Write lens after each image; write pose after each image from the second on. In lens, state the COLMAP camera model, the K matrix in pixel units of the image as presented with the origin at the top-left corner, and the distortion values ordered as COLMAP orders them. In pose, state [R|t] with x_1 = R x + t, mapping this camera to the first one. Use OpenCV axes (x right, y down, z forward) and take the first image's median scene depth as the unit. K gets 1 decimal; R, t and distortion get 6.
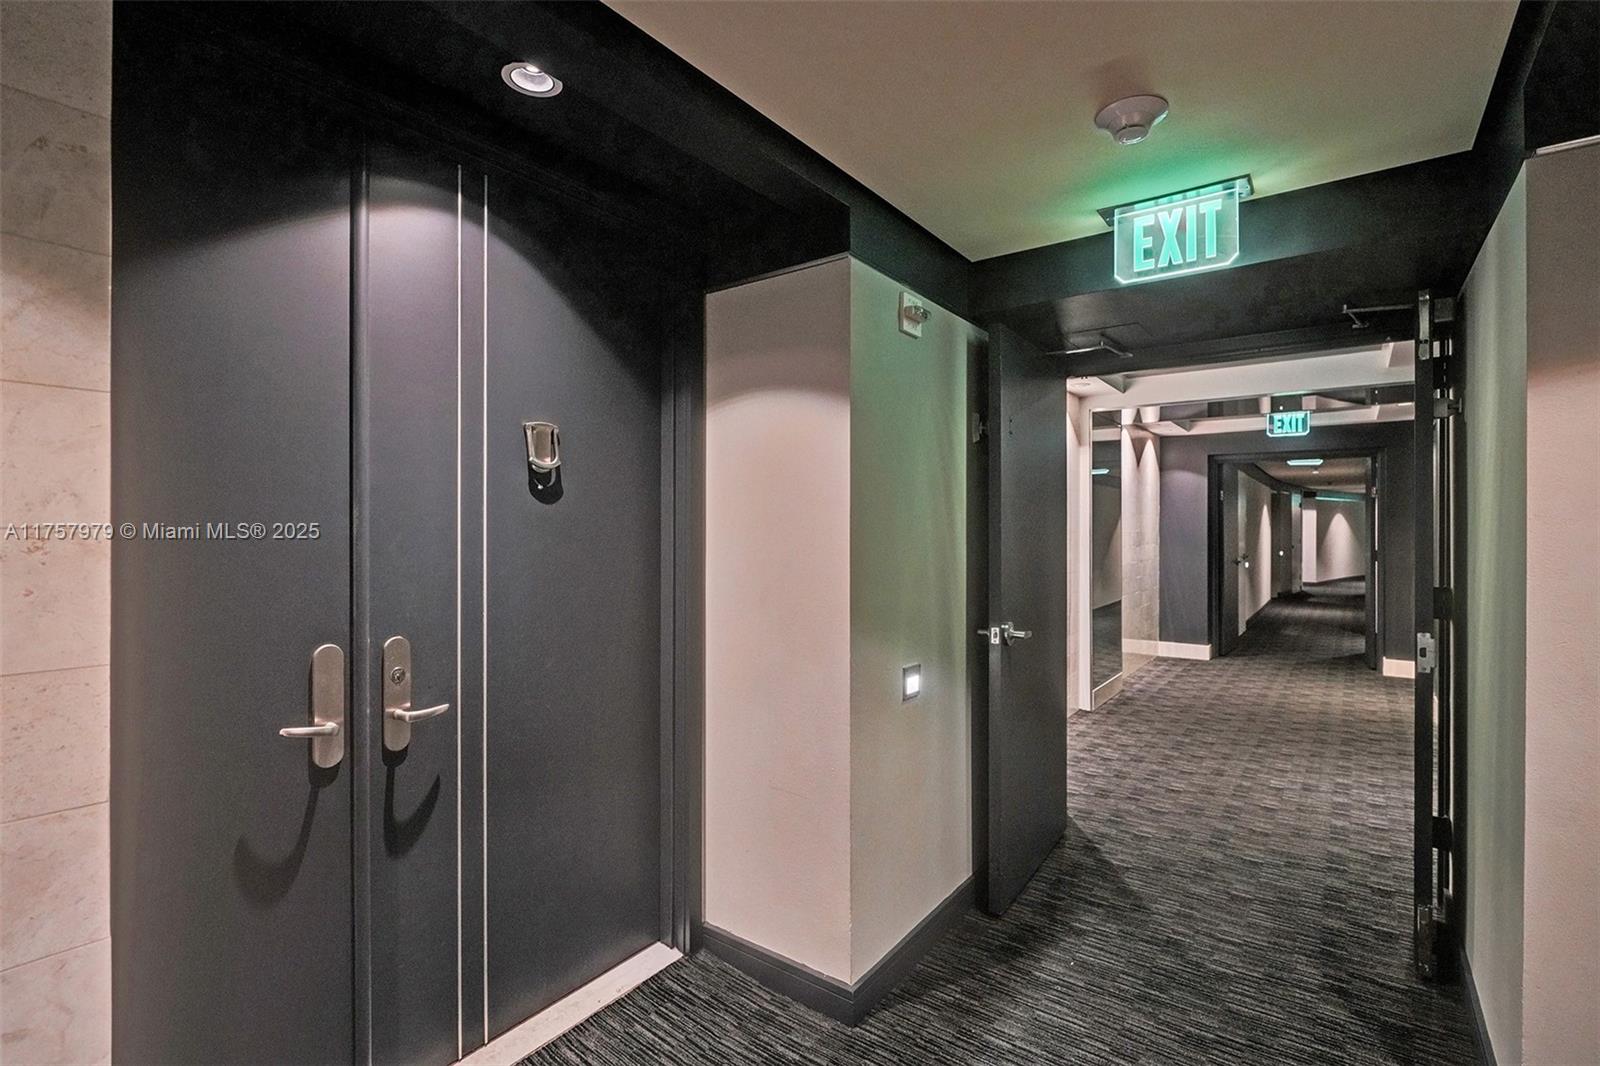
lens RADIAL K [[744.0, 0, 821.3], [0, 744.0, 530.3], [0, 0, 1]] dist [-0.002832, -0.000900]
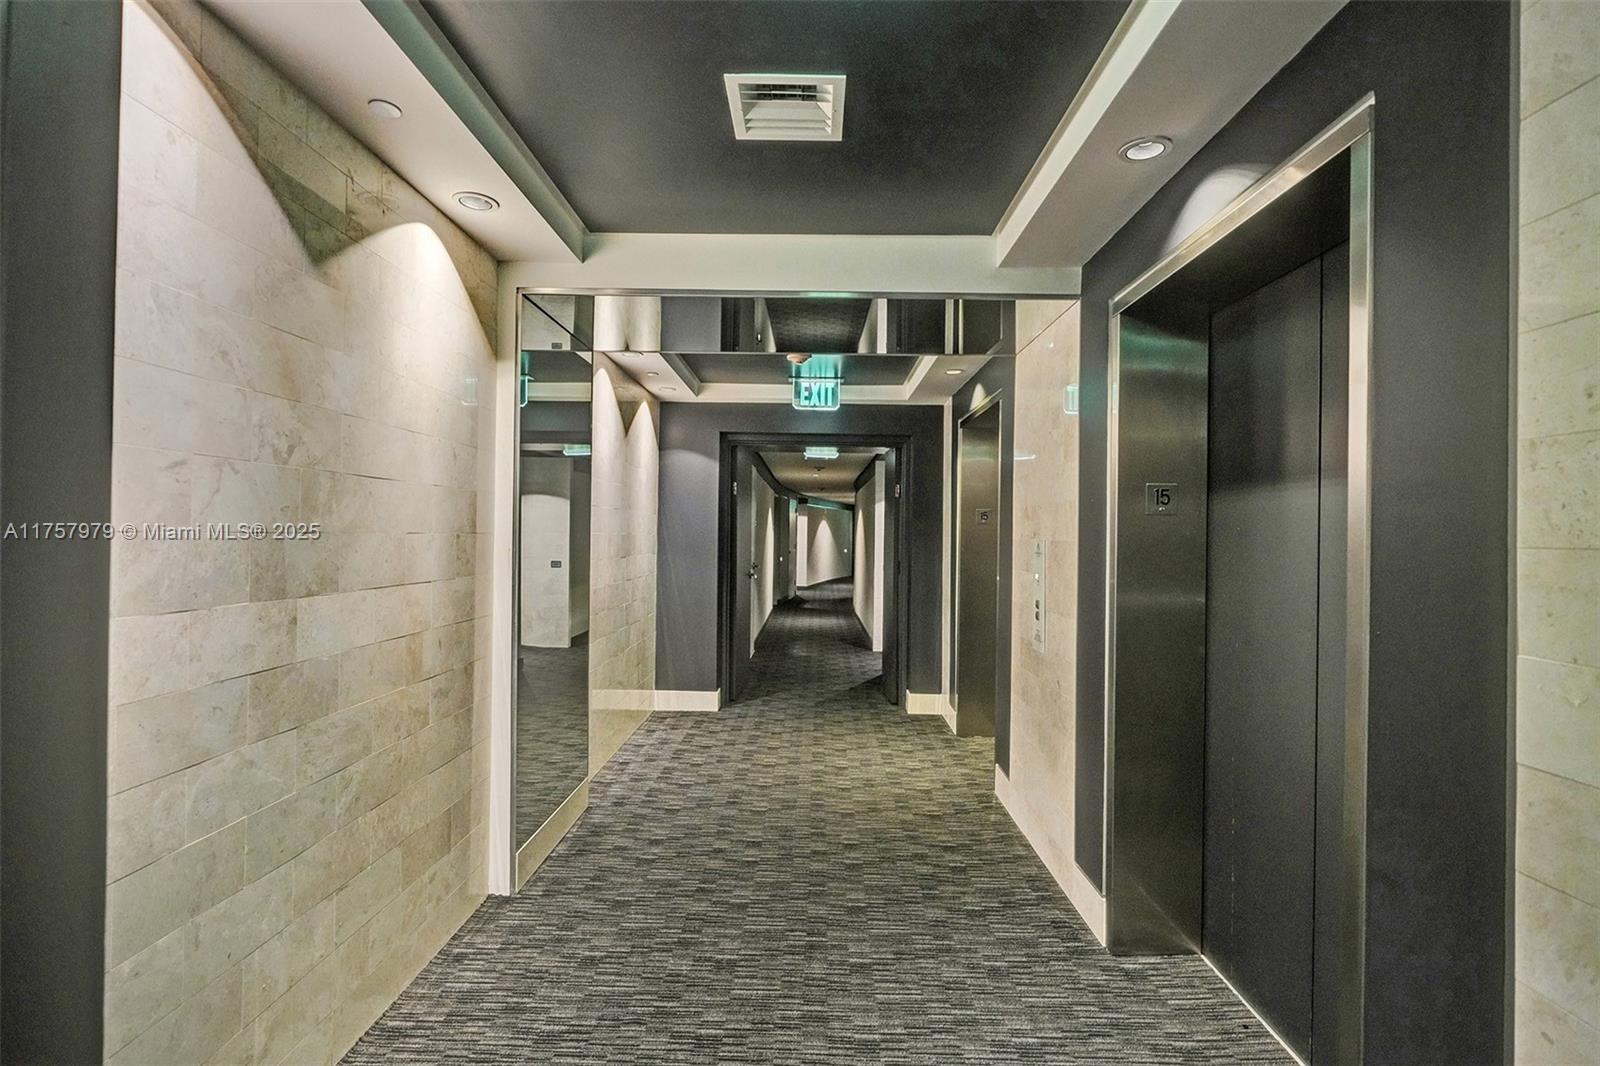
lens RADIAL K [[743.2, 0, 808.8], [0, 743.2, 528.5], [0, 0, 1]] dist [-0.068537, 0.027897]
pose [[0.819515, 0.015988, 0.572835, 0.168747], [-0.012491, 0.999872, -0.010038, 0.000517], [-0.572921, 0.001071, 0.819610, 0.339062]]
